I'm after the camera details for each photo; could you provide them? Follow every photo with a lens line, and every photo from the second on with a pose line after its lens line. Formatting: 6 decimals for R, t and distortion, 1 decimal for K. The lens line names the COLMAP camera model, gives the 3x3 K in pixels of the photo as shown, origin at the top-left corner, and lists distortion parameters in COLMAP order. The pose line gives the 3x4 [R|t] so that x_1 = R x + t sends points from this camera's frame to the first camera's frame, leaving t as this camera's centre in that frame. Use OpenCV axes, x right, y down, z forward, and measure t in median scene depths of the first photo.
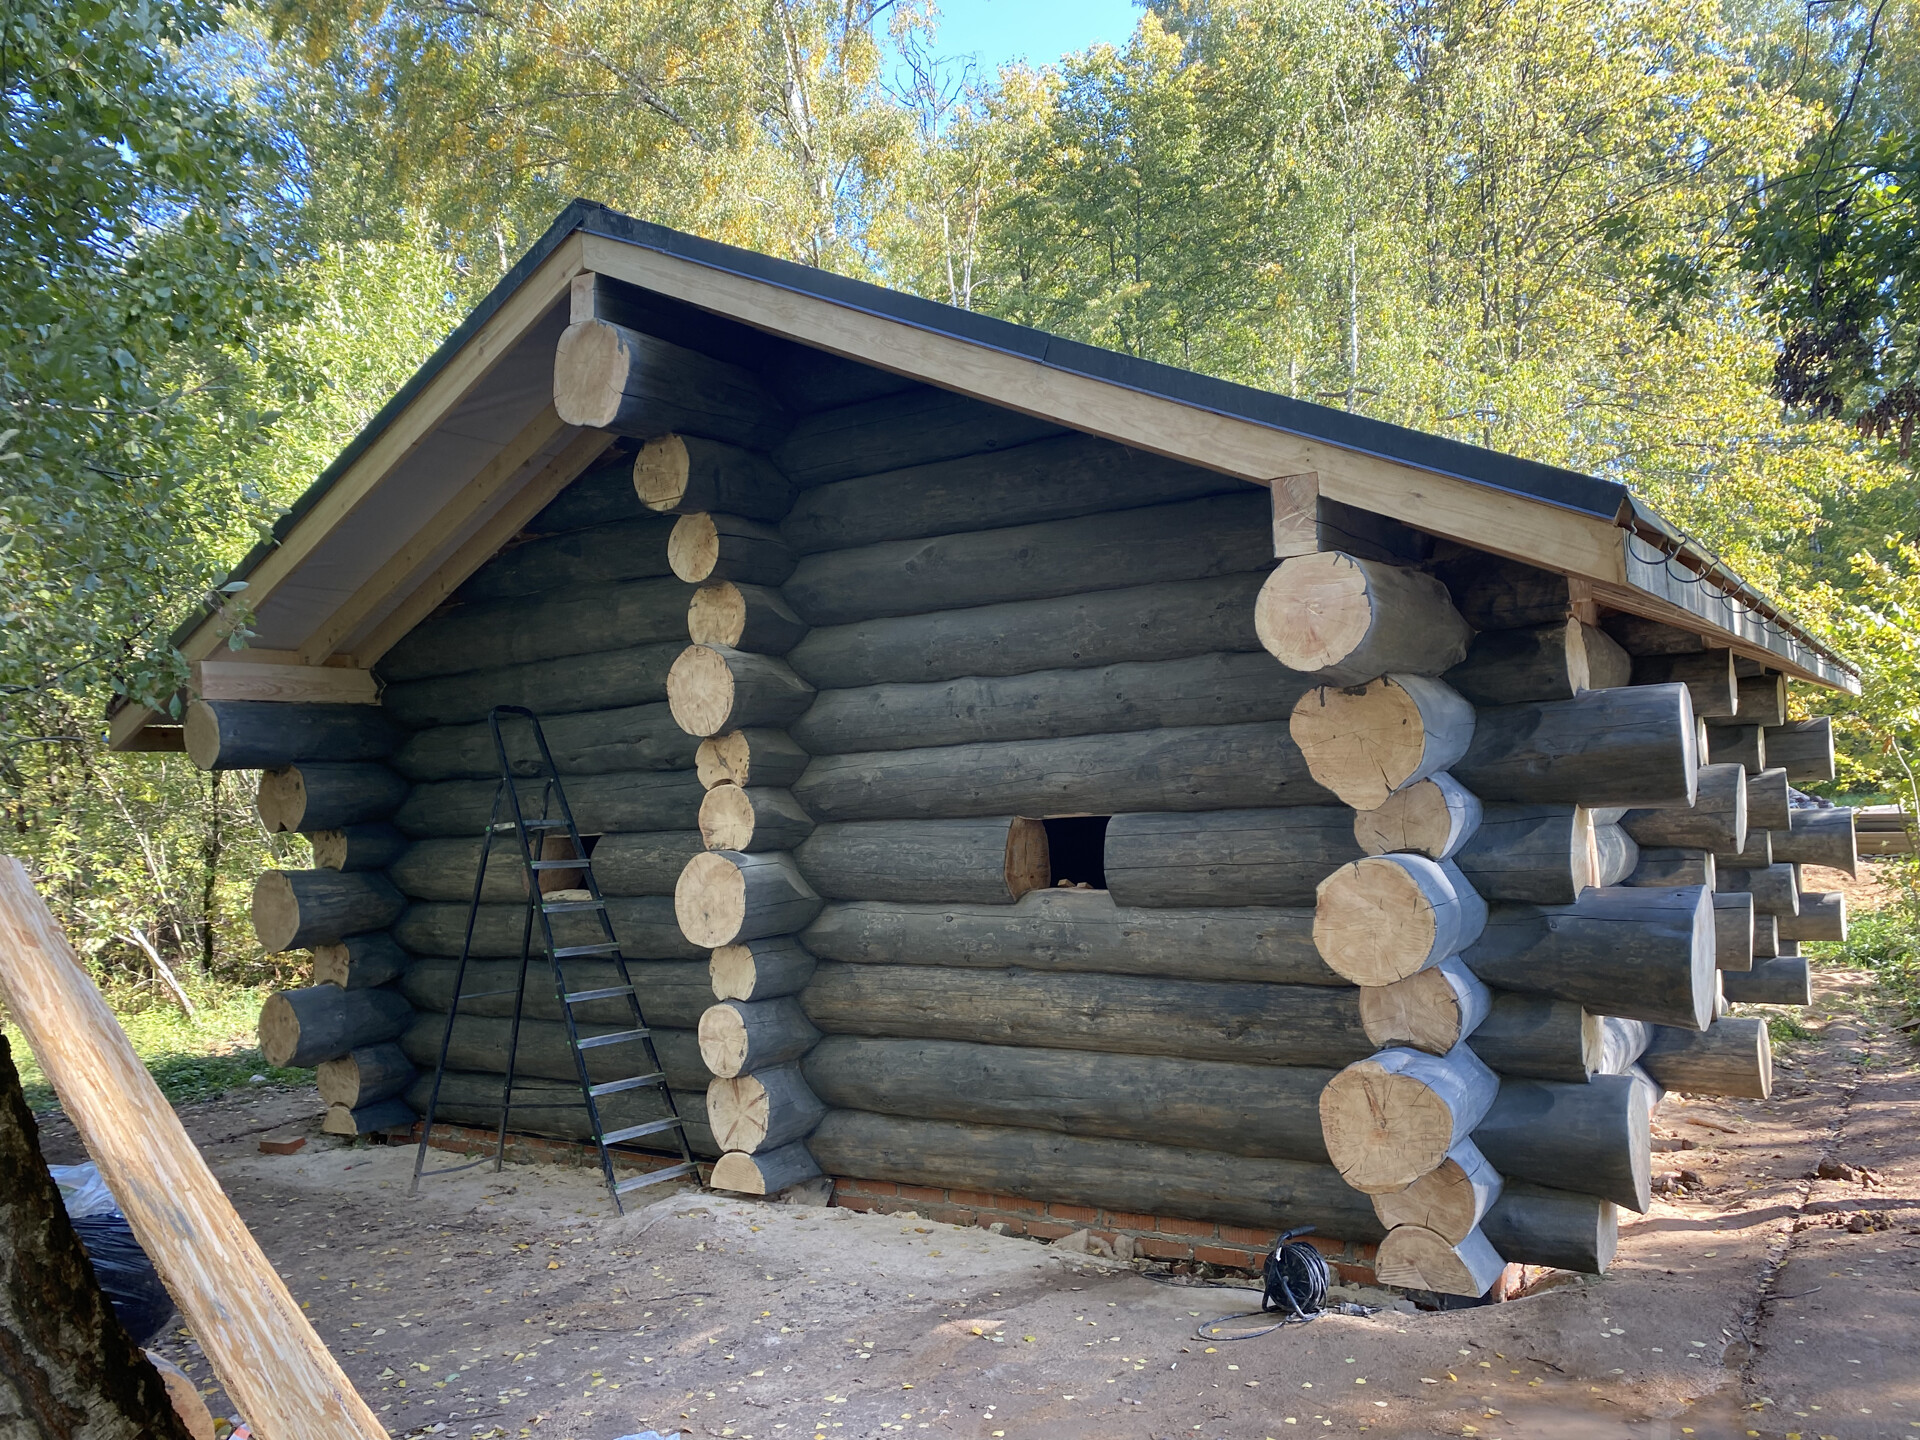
lens RADIAL K [[1521.7, 0, 959.5], [0, 1521.7, 720.5], [0, 0, 1]] dist [-0.003986, -0.001782]
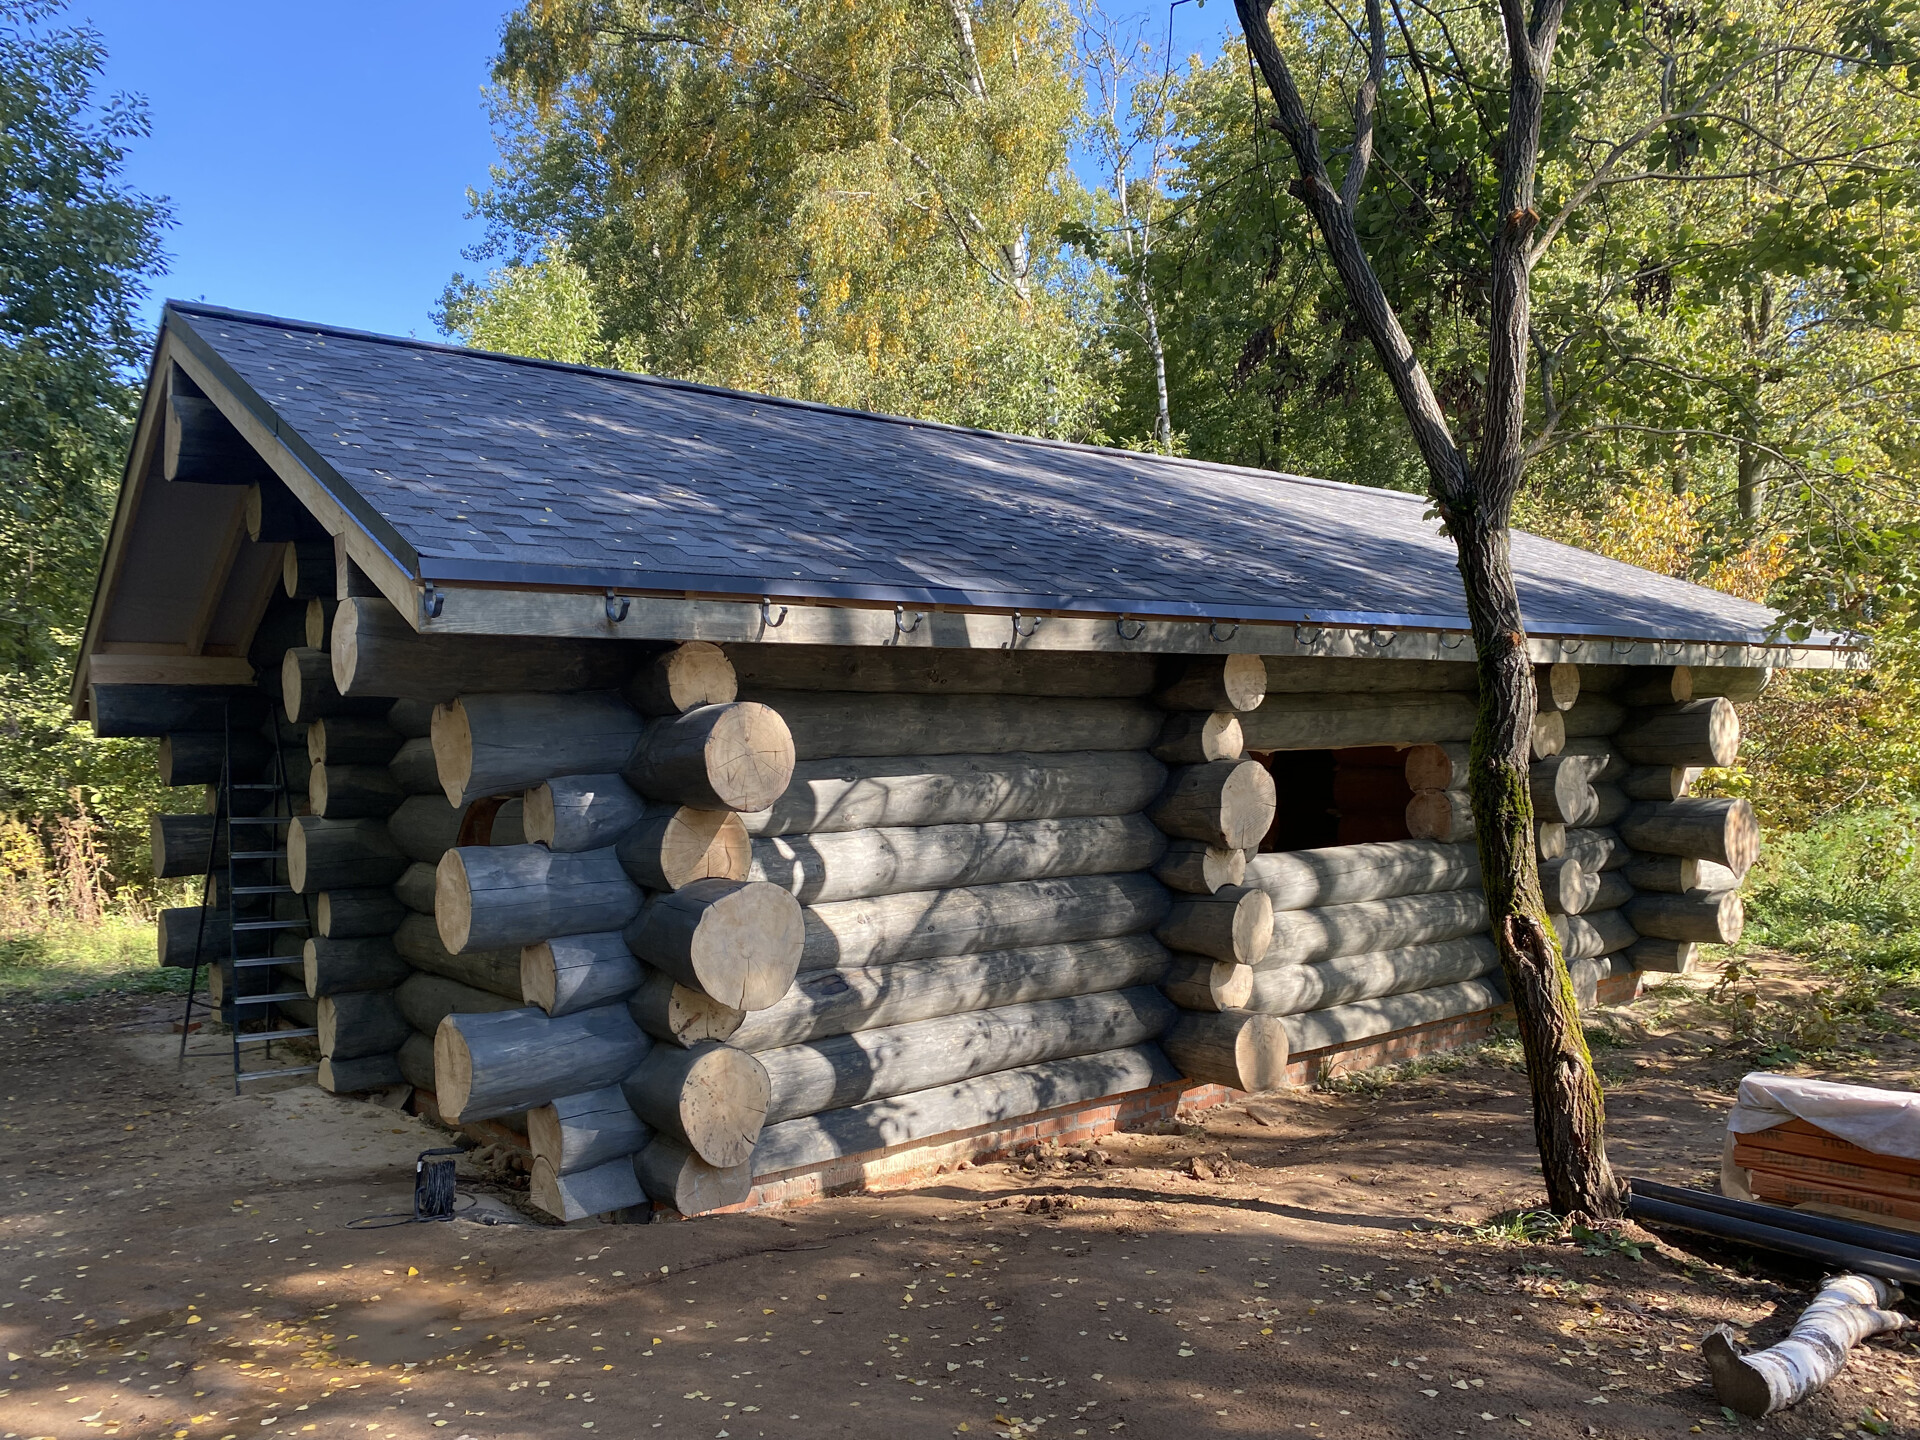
lens RADIAL K [[1465.0, 0, 905.5], [0, 1465.0, 767.2], [0, 0, 1]] dist [0.086298, -0.121412]
pose [[0.955033, 0.030316, -0.294946, 0.768866], [-0.011964, 0.997889, 0.063826, -0.043337], [0.296258, -0.057427, 0.953380, -0.005189]]
